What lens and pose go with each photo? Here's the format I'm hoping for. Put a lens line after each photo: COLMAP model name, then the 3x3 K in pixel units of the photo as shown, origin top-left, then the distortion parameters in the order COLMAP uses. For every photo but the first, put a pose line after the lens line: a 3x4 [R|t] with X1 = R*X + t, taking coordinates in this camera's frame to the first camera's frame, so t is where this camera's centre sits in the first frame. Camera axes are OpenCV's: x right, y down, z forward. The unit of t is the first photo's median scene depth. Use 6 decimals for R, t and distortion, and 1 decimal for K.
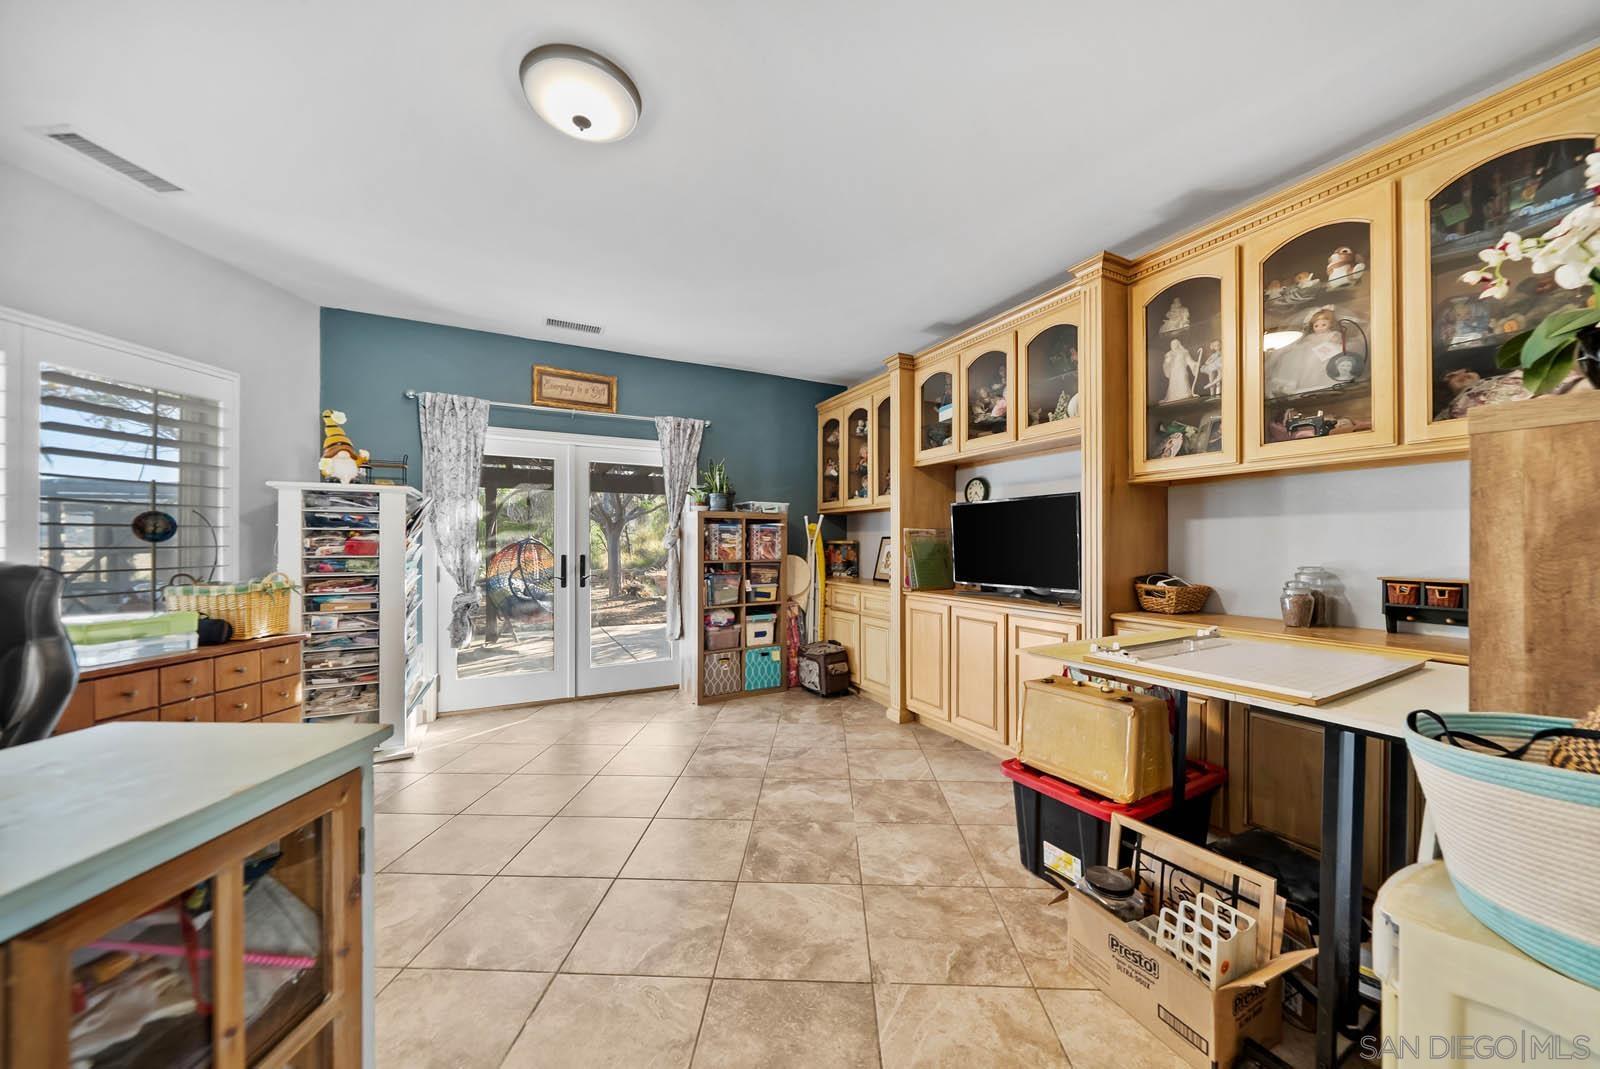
lens RADIAL K [[551.8, 0, 819.1], [0, 551.8, 539.3], [0, 0, 1]] dist [-0.005291, 0.000178]
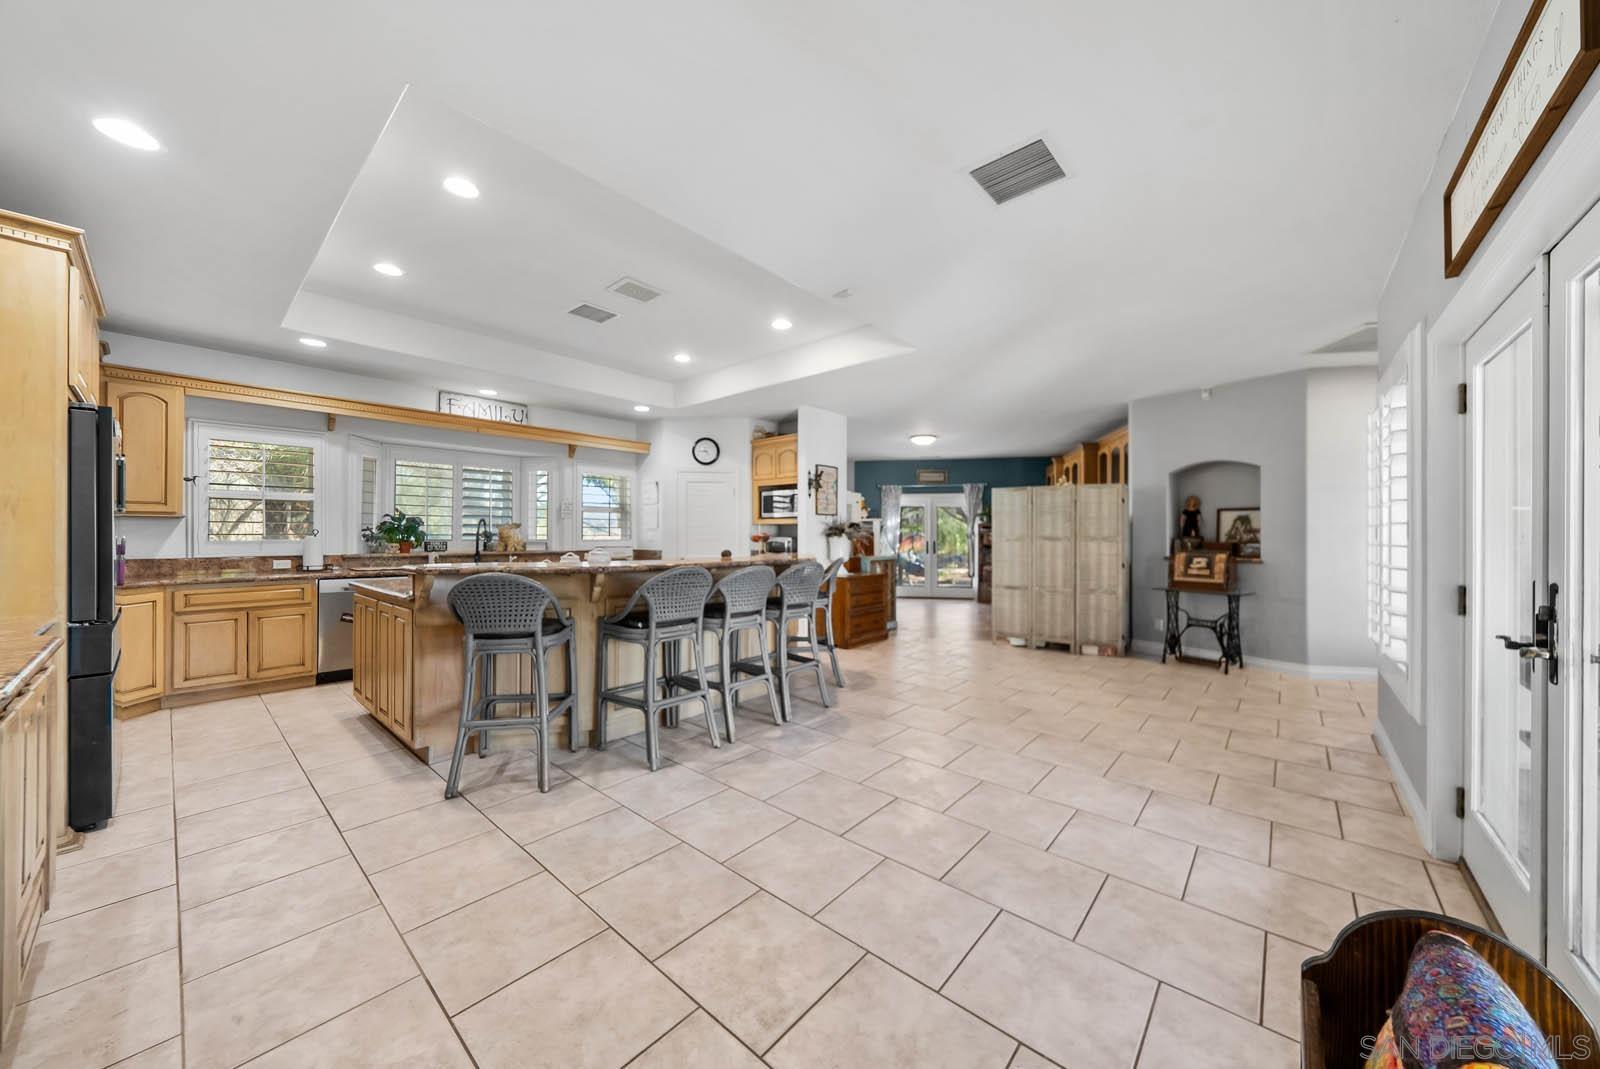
lens RADIAL K [[551.8, 0, 803.8], [0, 551.8, 534.5], [0, 0, 1]] dist [-0.005291, 0.000178]
pose [[0.758635, -0.003597, -0.651506, 1.032283], [0.004547, 0.999990, -0.000227, -0.005748], [0.651500, -0.002790, 0.758644, -1.770117]]
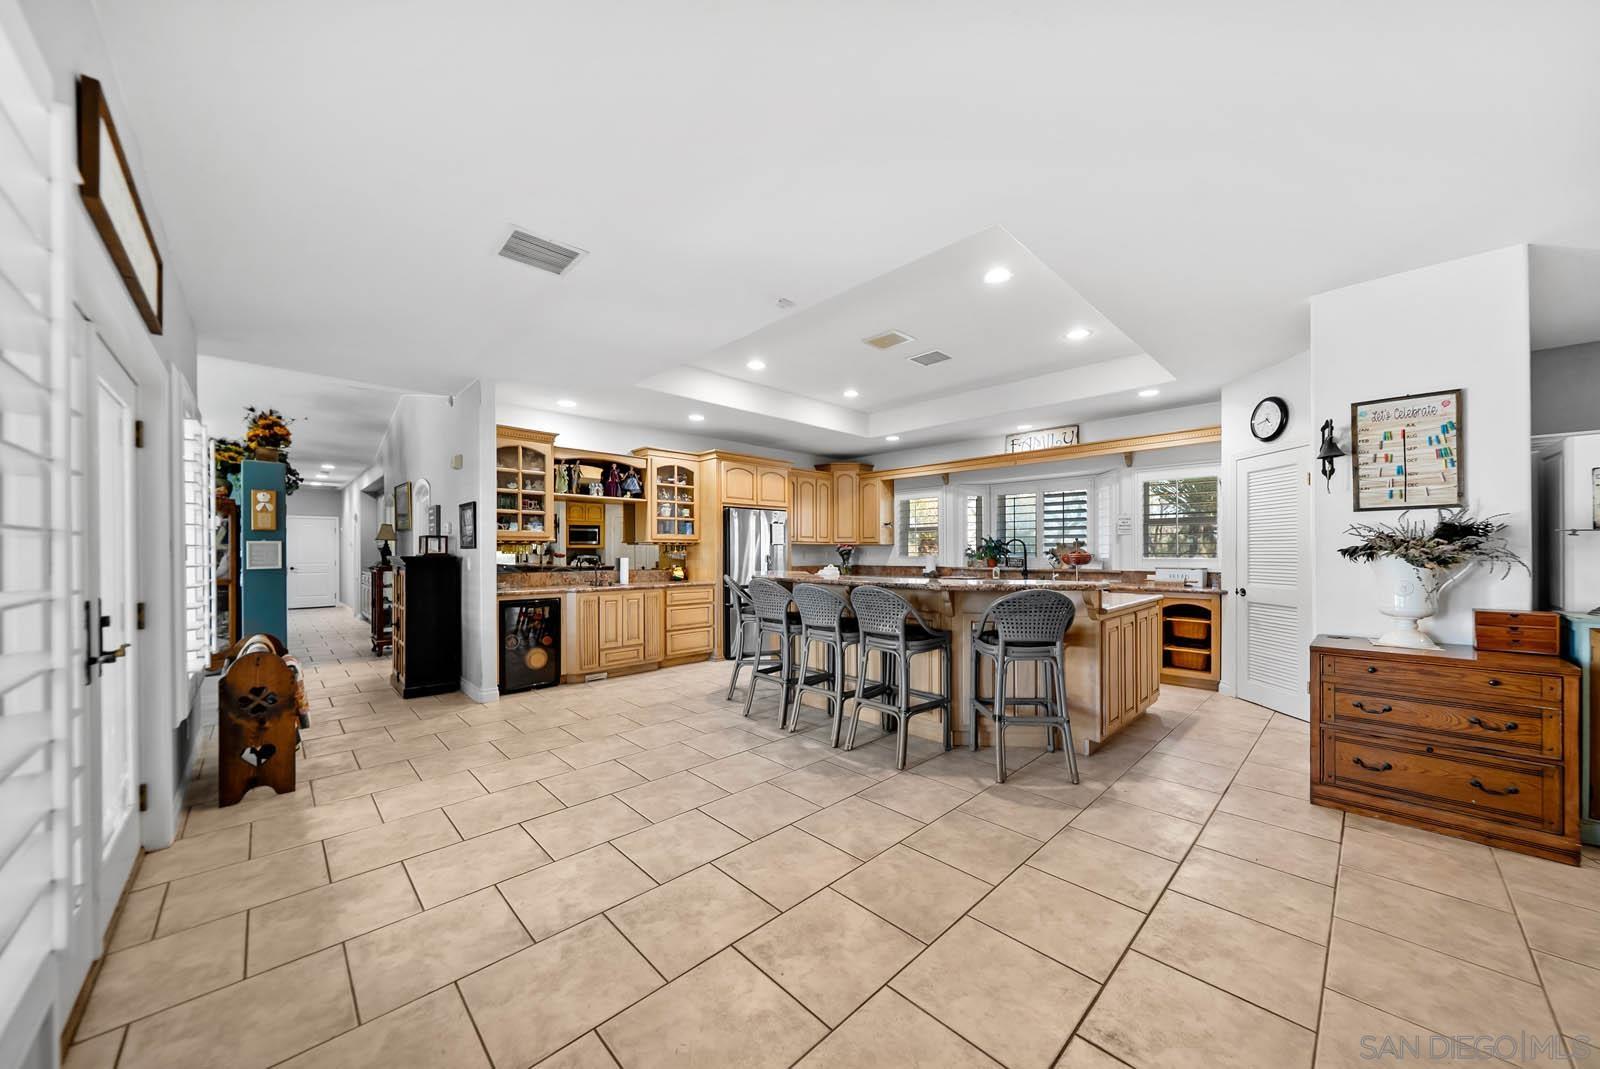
lens RADIAL K [[551.8, 0, 808.4], [0, 551.8, 554.5], [0, 0, 1]] dist [-0.005291, 0.000178]
pose [[-0.704722, 0.001509, -0.709482, 1.087630], [0.003517, 0.999993, -0.001366, -0.005541], [0.709475, -0.003457, -0.704722, -0.197420]]
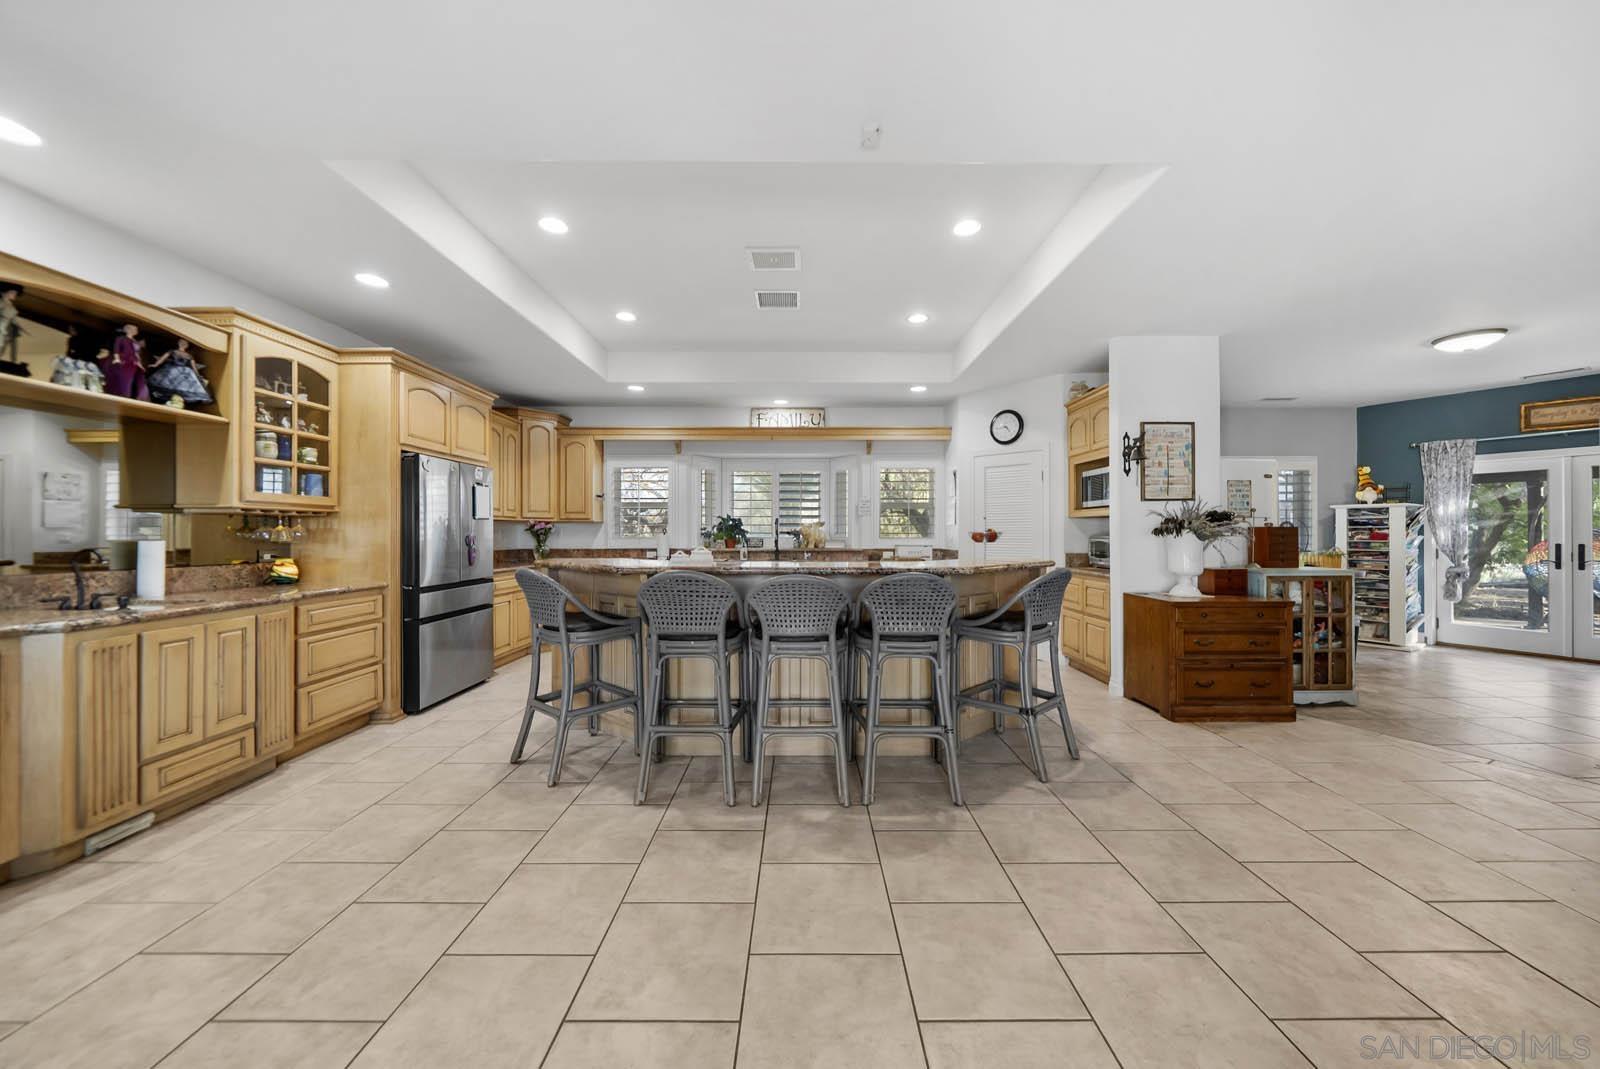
lens RADIAL K [[551.8, 0, 803.7], [0, 551.8, 533.0], [0, 0, 1]] dist [-0.005291, 0.000178]
pose [[0.012648, -0.003985, -0.999912, 1.042056], [0.005764, 0.999976, -0.003912, -0.001446], [0.999903, -0.005715, 0.012670, -1.016952]]
